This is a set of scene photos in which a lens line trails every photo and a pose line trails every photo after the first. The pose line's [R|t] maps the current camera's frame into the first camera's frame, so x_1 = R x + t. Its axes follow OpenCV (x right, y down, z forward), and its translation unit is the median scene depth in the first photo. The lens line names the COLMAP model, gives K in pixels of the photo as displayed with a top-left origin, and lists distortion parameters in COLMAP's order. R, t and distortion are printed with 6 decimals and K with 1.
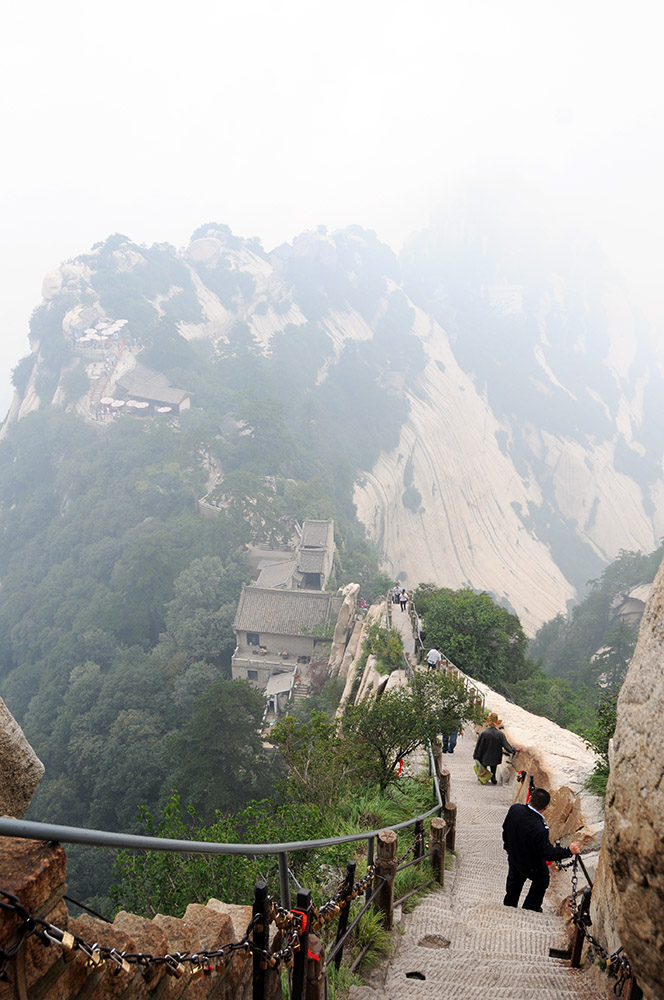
lens RADIAL K [[1032.1, 0, 332.0], [0, 1032.1, 500.0], [0, 0, 1]] dist [-0.208591, 0.000009]
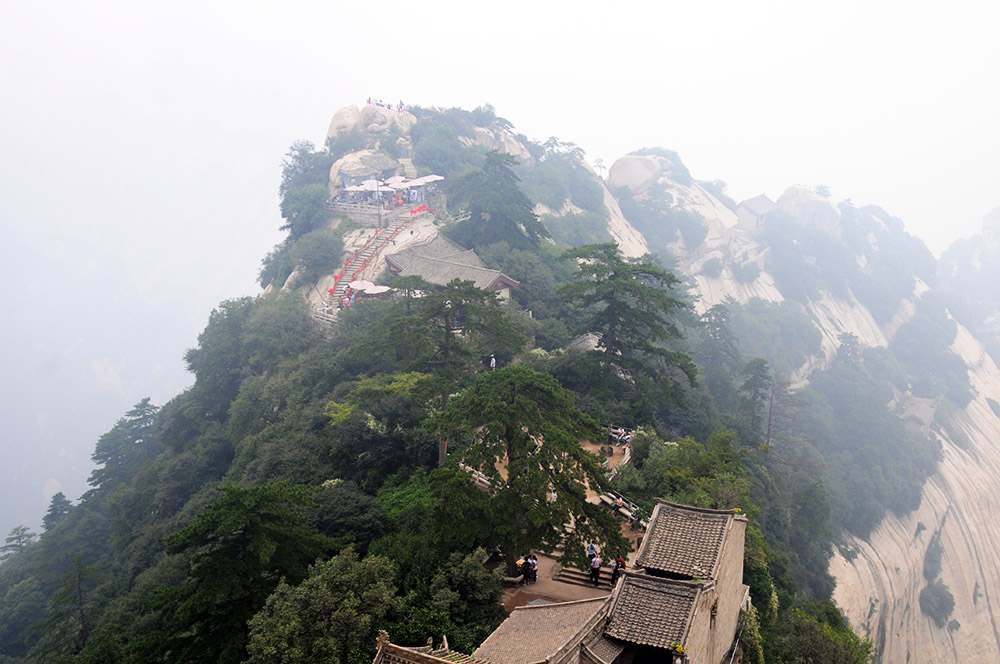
lens RADIAL K [[1174.6, 0, 500.0], [0, 1174.6, 332.0], [0, 0, 1]] dist [0.008947, 0.178857]
pose [[0.957099, 0.084871, -0.277054, 0.012529], [-0.144714, 0.968368, -0.203278, 0.024042], [0.251038, 0.234651, 0.939105, 0.262114]]
